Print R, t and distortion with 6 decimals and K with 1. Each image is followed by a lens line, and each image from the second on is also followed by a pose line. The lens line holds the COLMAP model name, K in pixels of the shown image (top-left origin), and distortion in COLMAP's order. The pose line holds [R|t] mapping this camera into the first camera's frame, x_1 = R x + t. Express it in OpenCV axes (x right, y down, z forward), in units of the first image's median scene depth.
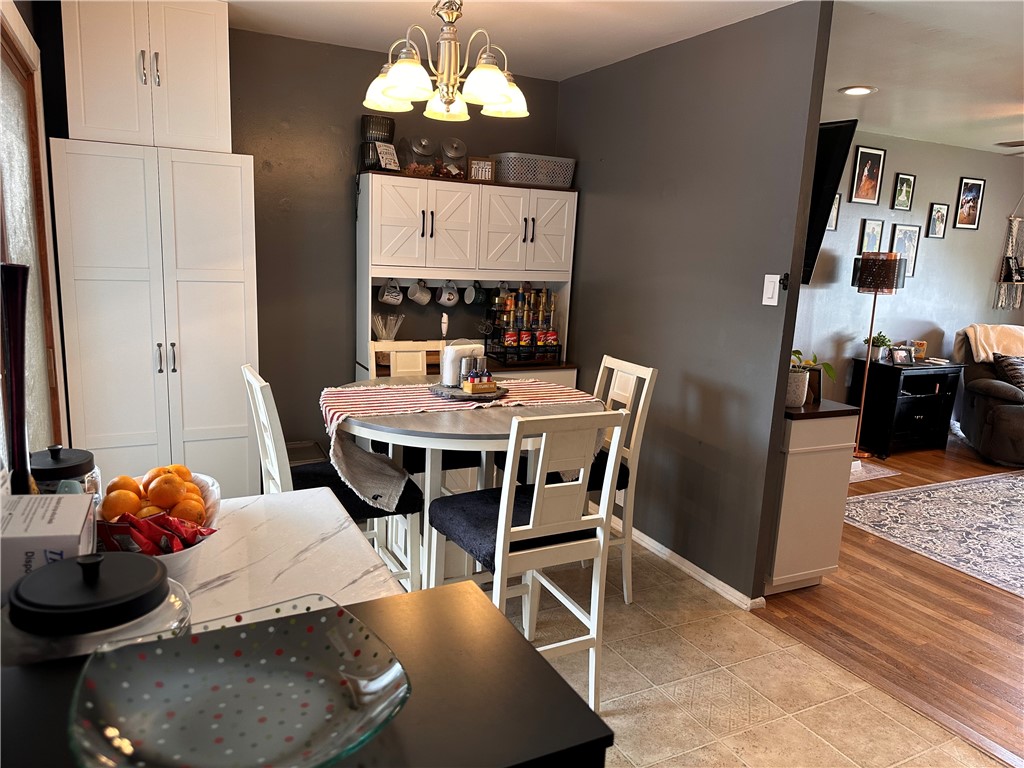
lens RADIAL K [[722.4, 0, 513.1], [0, 722.4, 383.9], [0, 0, 1]] dist [-0.001093, 0.001349]
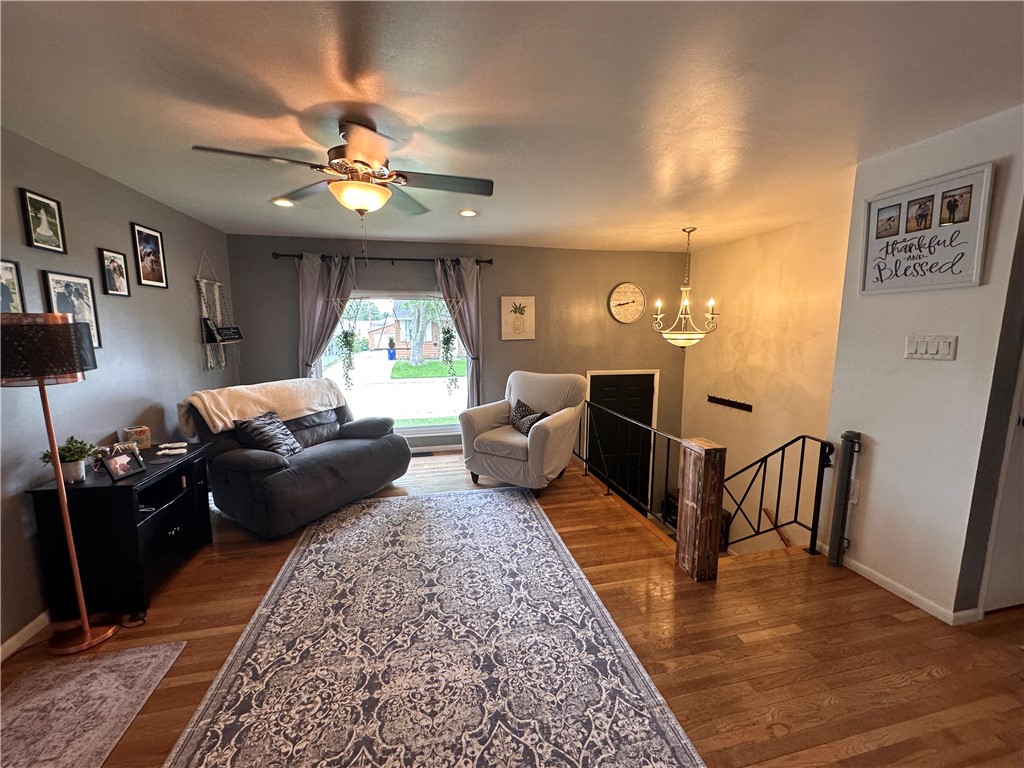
lens RADIAL K [[411.1, 0, 515.6], [0, 411.1, 384.1], [0, 0, 1]] dist [-0.003938, 0.000465]
pose [[0.240026, -0.175943, 0.954689, 0.259816], [0.196806, 0.971836, 0.129623, -0.085656], [-0.950608, 0.156775, 0.267892, 0.510230]]
